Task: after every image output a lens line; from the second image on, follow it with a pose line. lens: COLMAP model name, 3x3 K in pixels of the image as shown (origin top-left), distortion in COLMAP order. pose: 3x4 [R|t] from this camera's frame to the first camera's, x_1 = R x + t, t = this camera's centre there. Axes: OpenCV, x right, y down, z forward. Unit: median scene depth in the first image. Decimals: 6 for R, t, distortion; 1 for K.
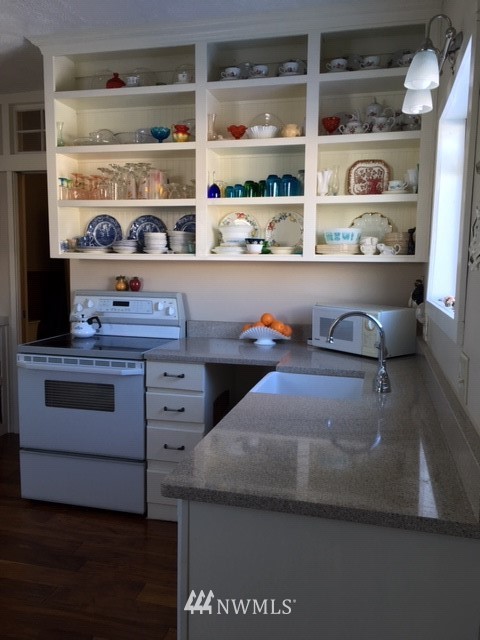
lens RADIAL K [[542.8, 0, 237.9], [0, 542.8, 321.0], [0, 0, 1]] dist [0.058167, -0.033966]
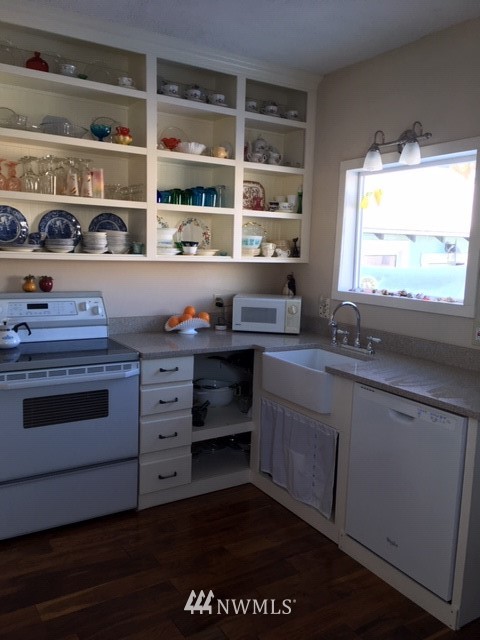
lens RADIAL K [[542.8, 0, 237.1], [0, 542.8, 320.3], [0, 0, 1]] dist [0.058167, -0.033966]
pose [[0.693660, -0.084426, 0.715337, -0.729014], [0.056187, 0.996423, 0.063116, -0.053915], [-0.718107, -0.003589, 0.695923, 0.139942]]
